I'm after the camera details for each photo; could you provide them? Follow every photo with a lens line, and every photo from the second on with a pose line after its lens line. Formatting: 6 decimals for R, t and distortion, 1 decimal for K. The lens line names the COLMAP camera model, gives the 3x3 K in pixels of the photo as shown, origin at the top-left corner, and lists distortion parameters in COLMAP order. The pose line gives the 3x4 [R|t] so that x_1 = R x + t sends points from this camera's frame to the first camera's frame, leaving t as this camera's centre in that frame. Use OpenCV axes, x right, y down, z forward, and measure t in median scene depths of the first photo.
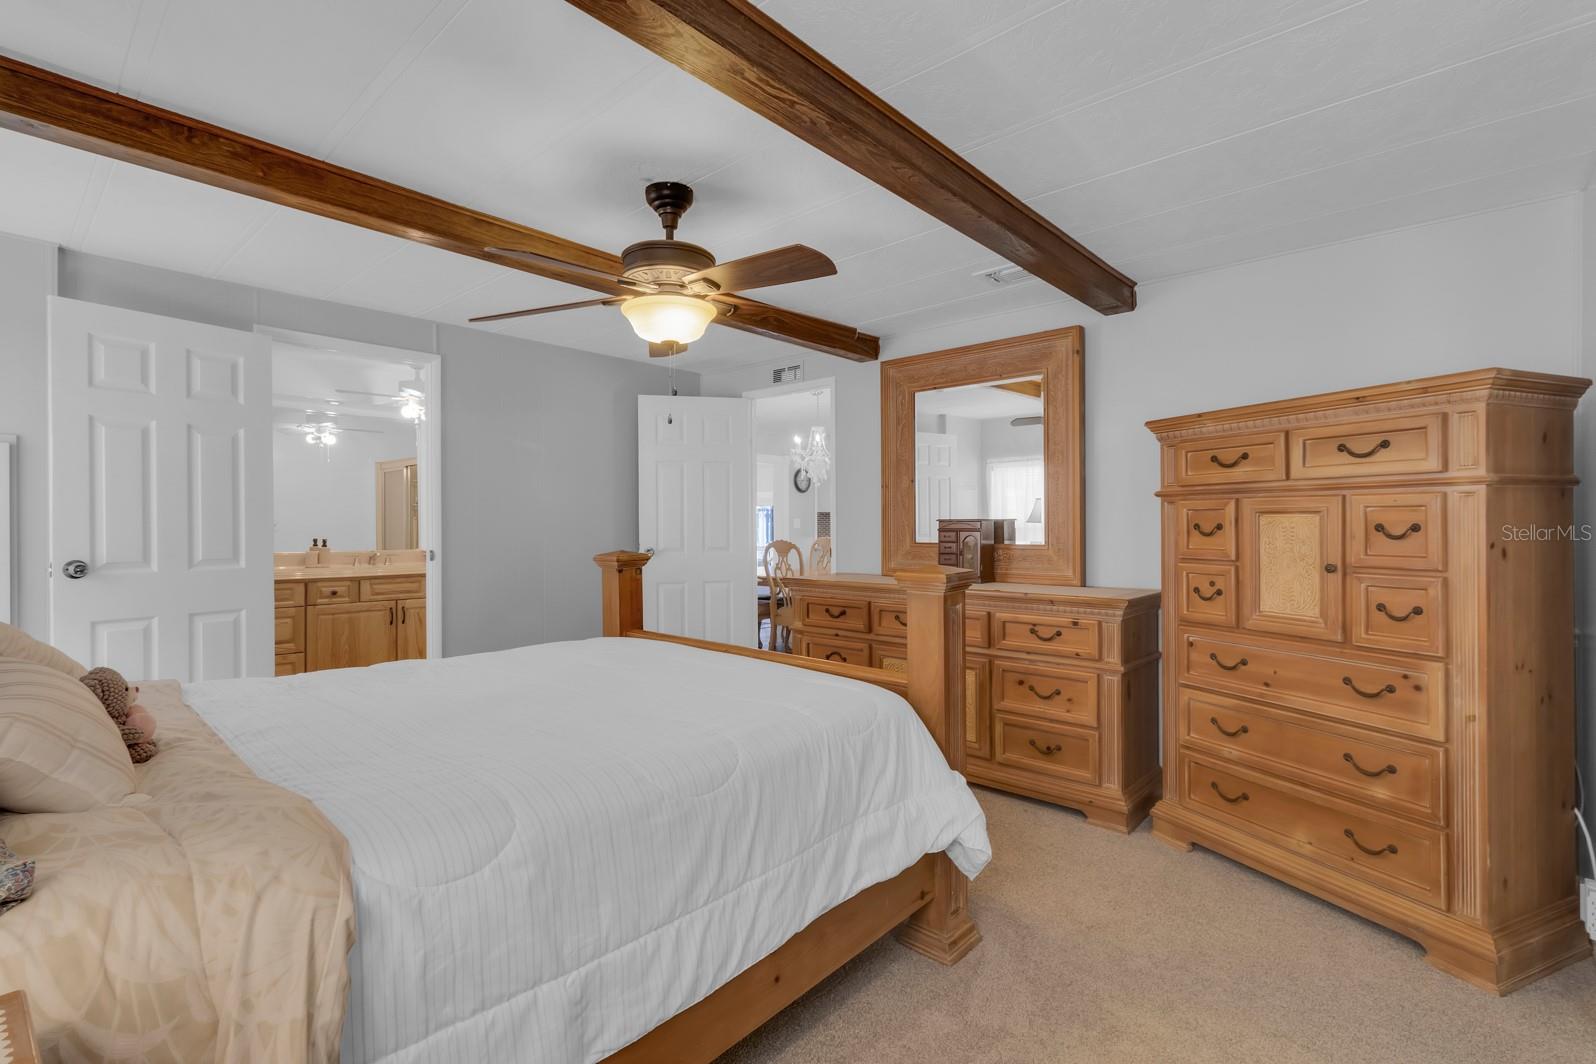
lens RADIAL K [[729.3, 0, 795.4], [0, 729.3, 527.5], [0, 0, 1]] dist [0.000617, 0.000026]
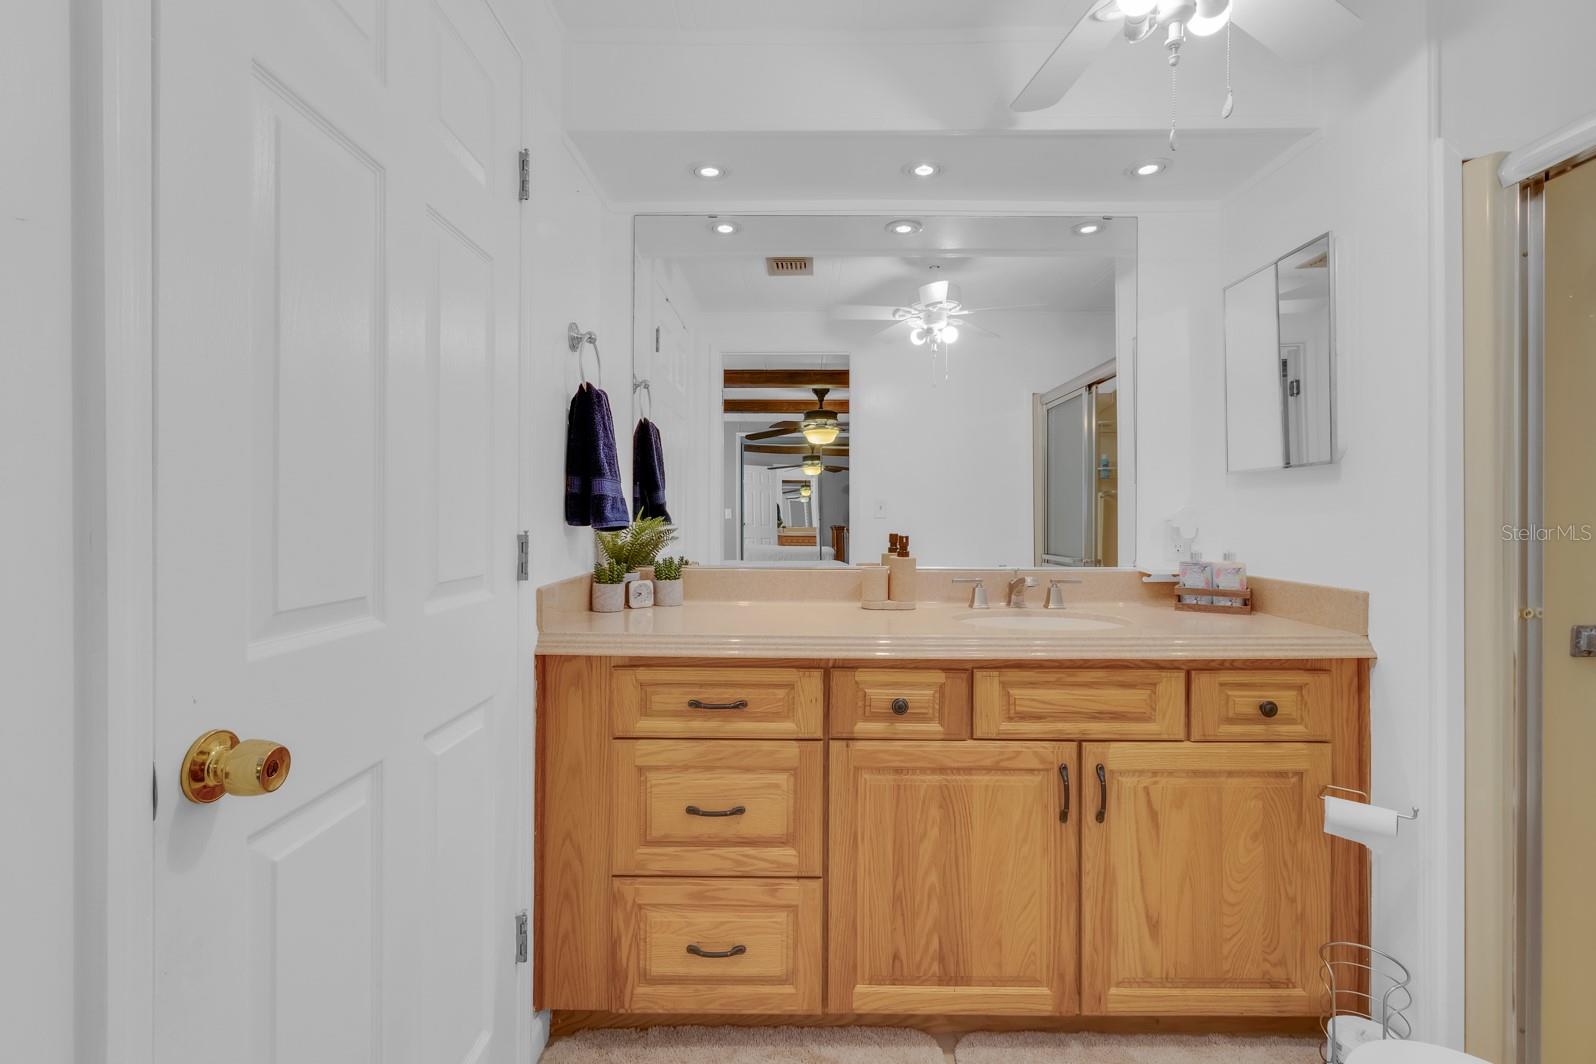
lens RADIAL K [[749.5, 0, 795.5], [0, 749.5, 516.4], [0, 0, 1]] dist [0.004290, 0.000285]
pose [[0.665192, 0.003973, -0.746662, -0.393498], [-0.001871, 0.999992, 0.003654, 0.004101], [0.746670, -0.001034, 0.665194, 0.705322]]
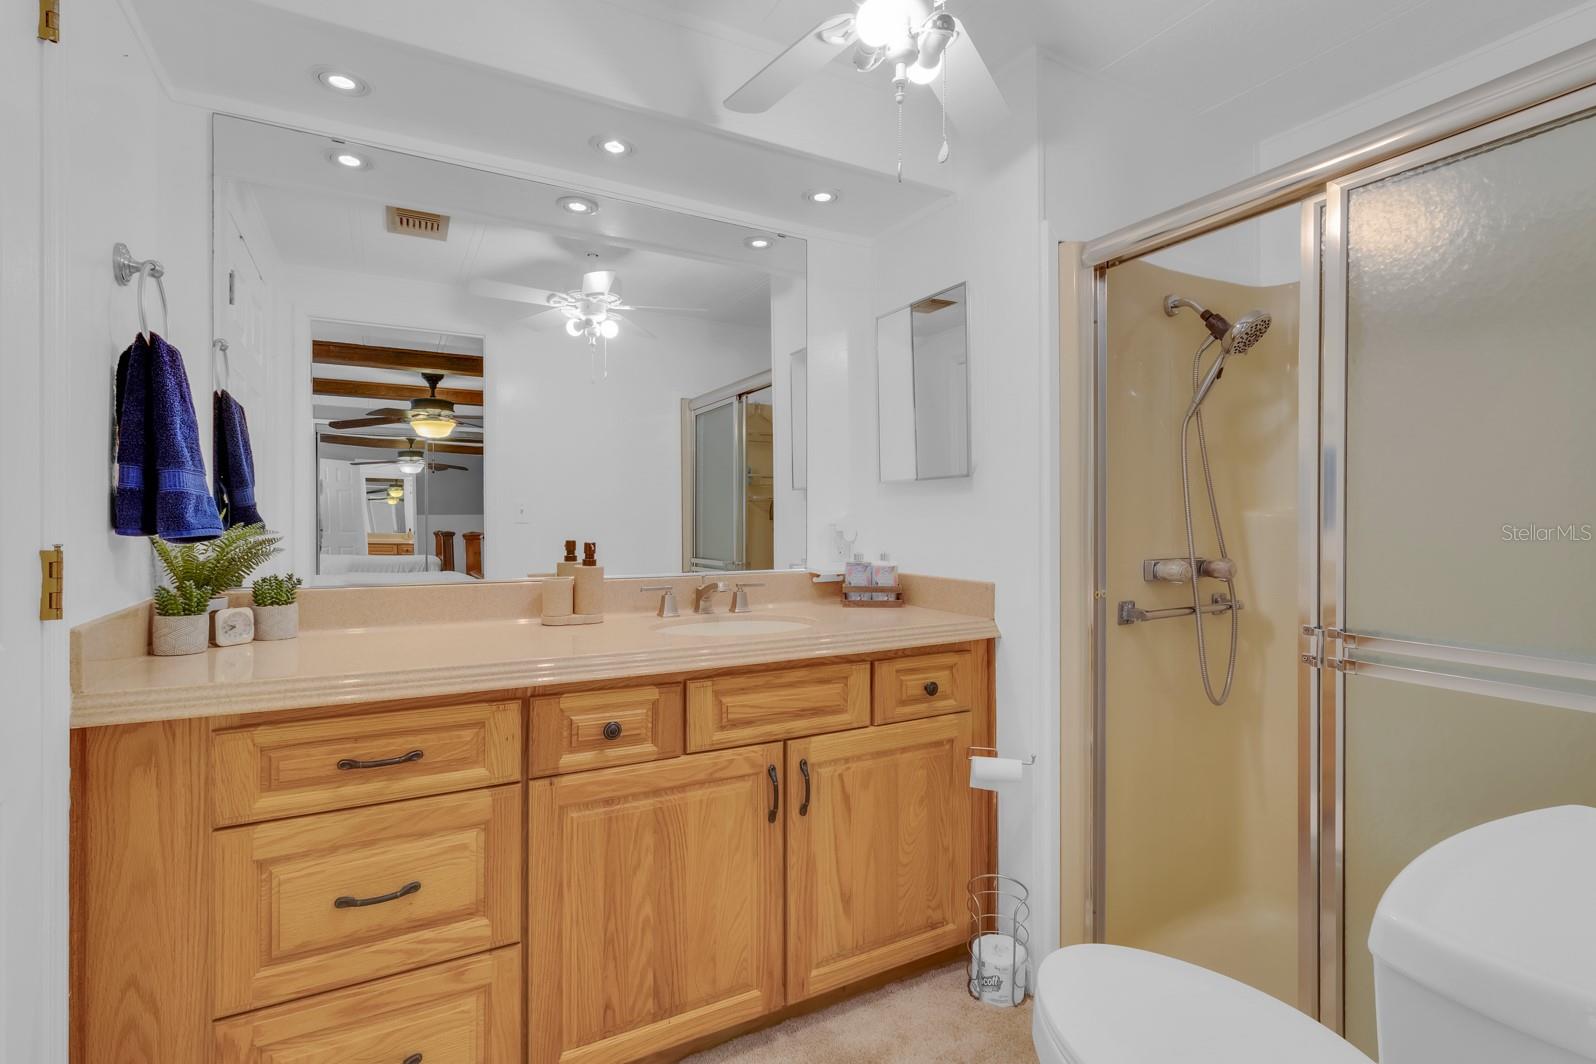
lens RADIAL K [[761.4, 0, 805.3], [0, 761.4, 524.1], [0, 0, 1]] dist [0.002915, 0.000644]
pose [[0.947493, 0.004320, -0.319748, -0.436407], [-0.002238, 0.999974, 0.006878, 0.003961], [0.319769, -0.005802, 0.947478, 0.696140]]
